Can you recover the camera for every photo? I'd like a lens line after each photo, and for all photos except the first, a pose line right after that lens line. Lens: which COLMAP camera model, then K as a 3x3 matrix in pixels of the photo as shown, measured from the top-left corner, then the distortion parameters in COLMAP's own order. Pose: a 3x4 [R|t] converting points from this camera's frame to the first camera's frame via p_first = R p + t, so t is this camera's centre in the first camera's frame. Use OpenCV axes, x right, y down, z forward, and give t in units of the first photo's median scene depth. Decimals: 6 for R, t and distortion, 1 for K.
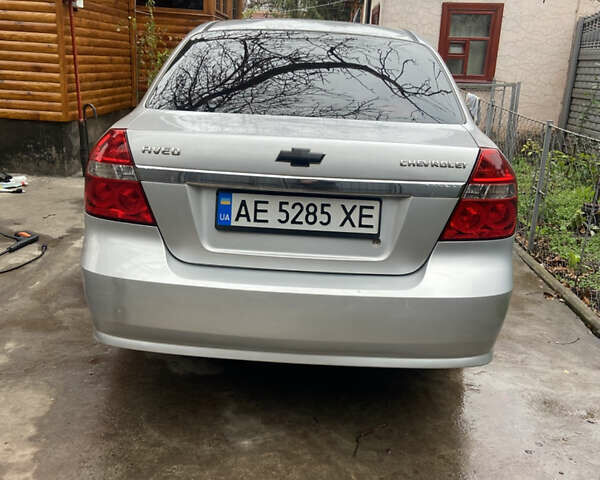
lens RADIAL K [[586.0, 0, 300.0], [0, 586.0, 240.0], [0, 0, 1]] dist [0.005511, 0.003632]
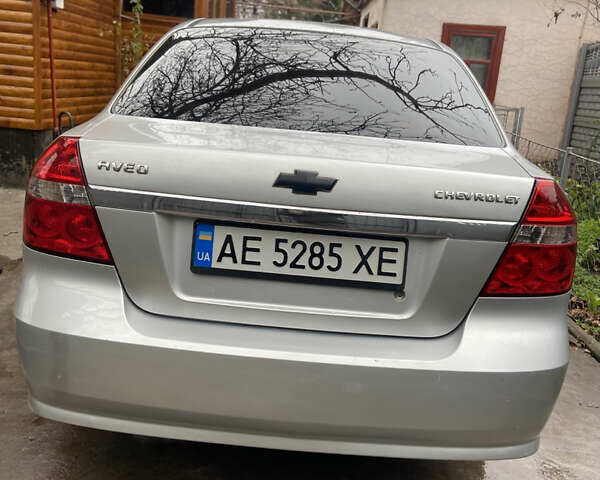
lens RADIAL K [[586.0, 0, 300.0], [0, 586.0, 240.0], [0, 0, 1]] dist [0.005511, 0.003632]
pose [[0.999157, 0.032569, 0.024986, -0.016837], [-0.031764, 0.998984, -0.031963, -0.029994], [-0.026002, 0.031142, 0.999177, 0.172363]]
